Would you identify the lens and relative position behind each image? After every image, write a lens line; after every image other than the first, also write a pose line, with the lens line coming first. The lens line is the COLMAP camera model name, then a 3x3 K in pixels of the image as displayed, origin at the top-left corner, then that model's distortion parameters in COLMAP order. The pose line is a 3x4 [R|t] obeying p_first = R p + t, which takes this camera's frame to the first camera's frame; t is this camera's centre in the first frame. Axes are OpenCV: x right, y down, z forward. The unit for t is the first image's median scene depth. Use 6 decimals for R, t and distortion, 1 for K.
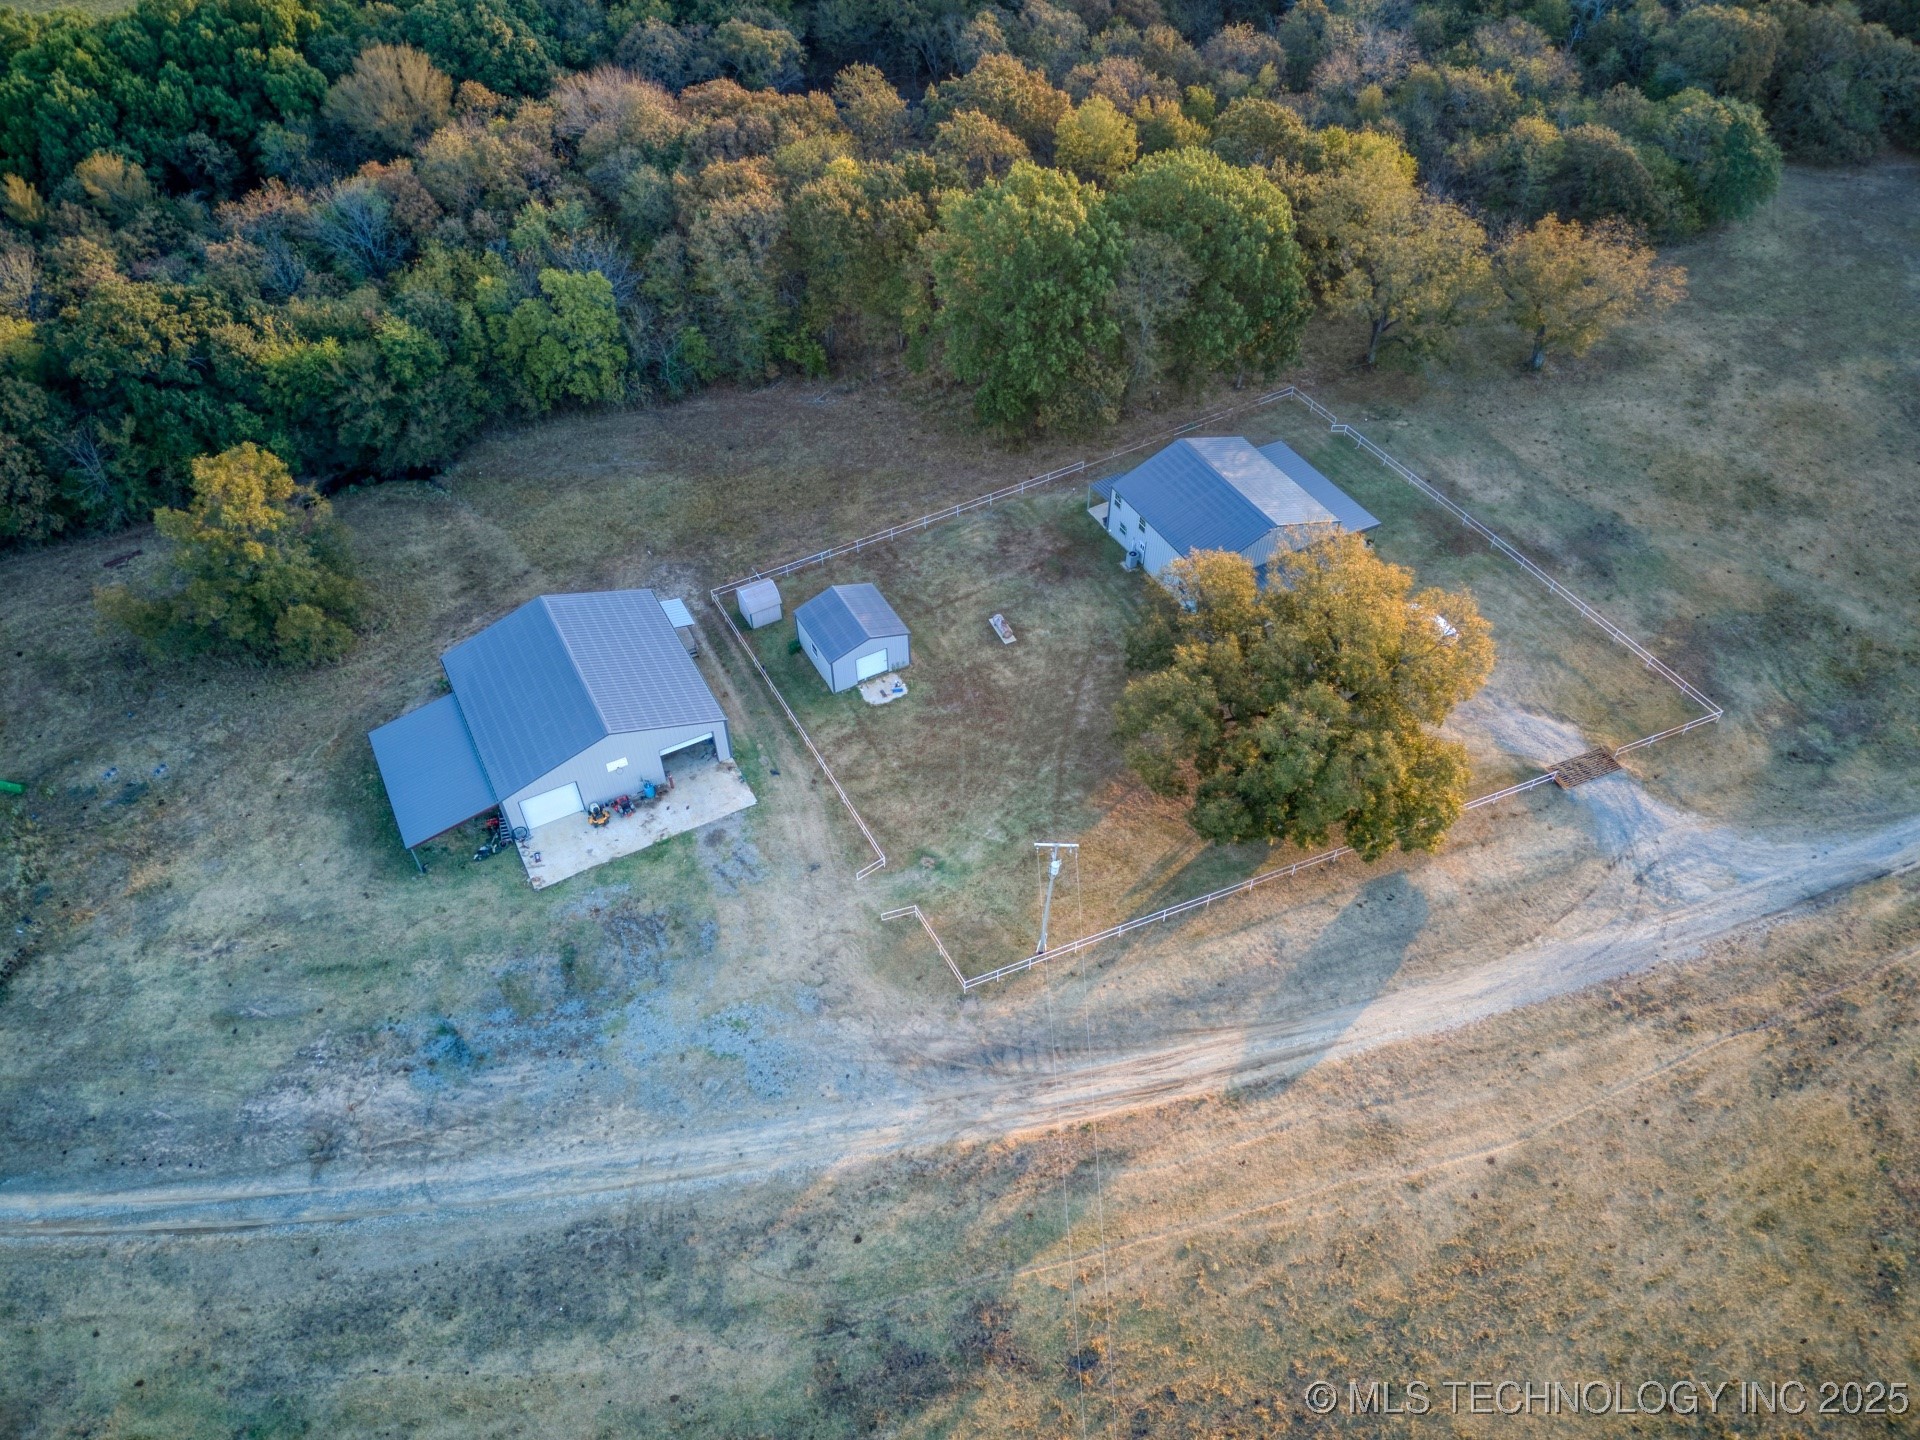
lens RADIAL K [[1396.2, 0, 955.8], [0, 1396.2, 713.5], [0, 0, 1]] dist [0.094291, -0.192416]
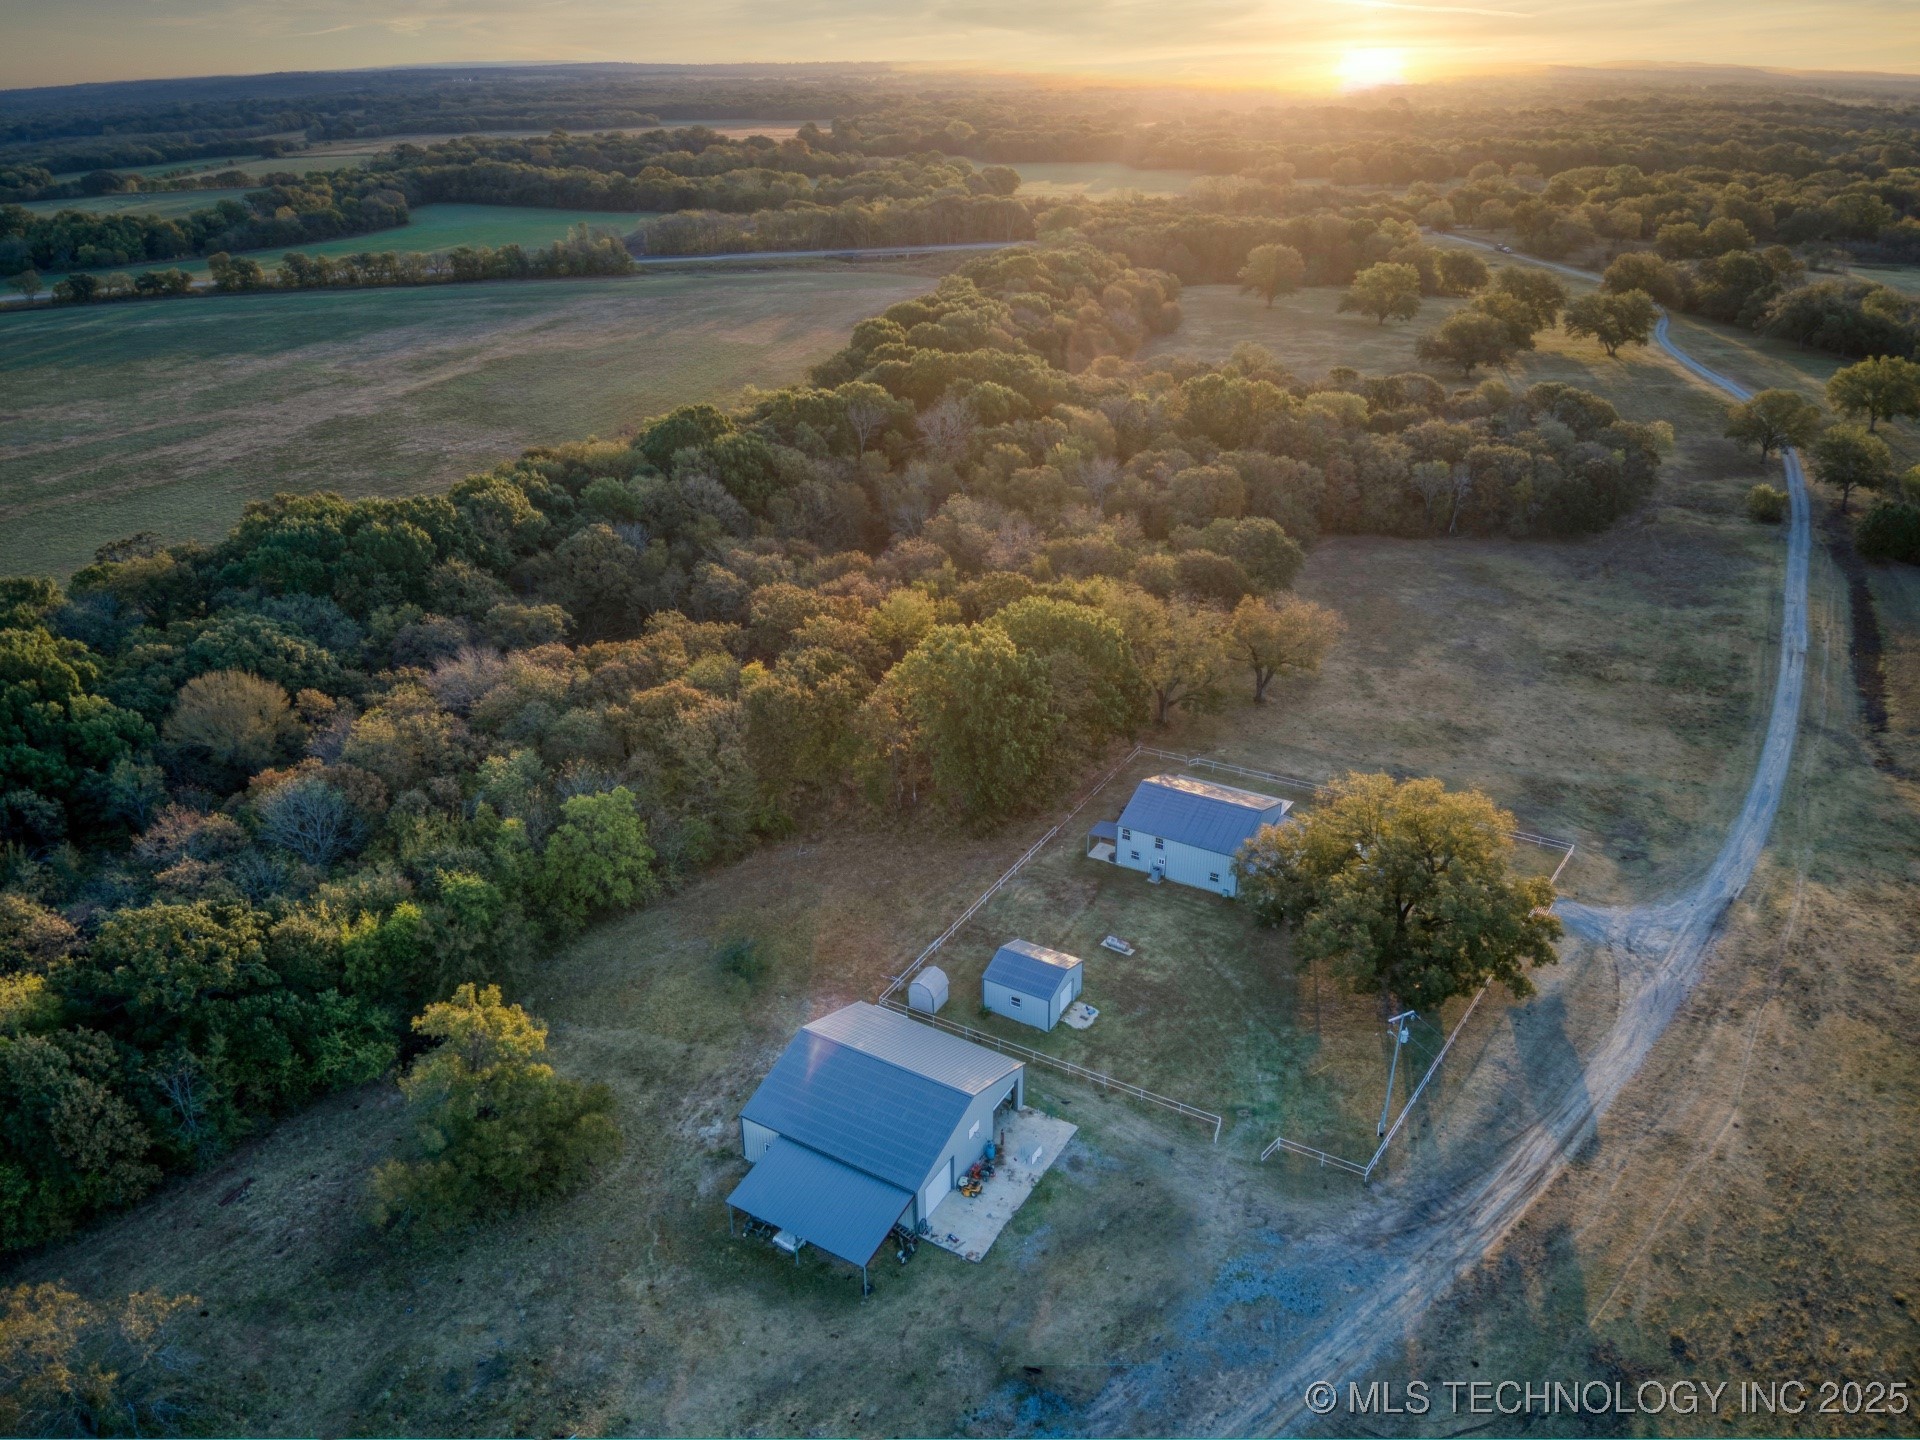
lens RADIAL K [[1396.2, 0, 955.8], [0, 1396.2, 713.5], [0, 0, 1]] dist [0.094291, -0.192416]
pose [[0.857821, -0.218420, 0.465226, -0.690196], [0.374175, 0.885961, -0.273982, 0.043957], [-0.352329, 0.409104, 0.841724, -0.039103]]
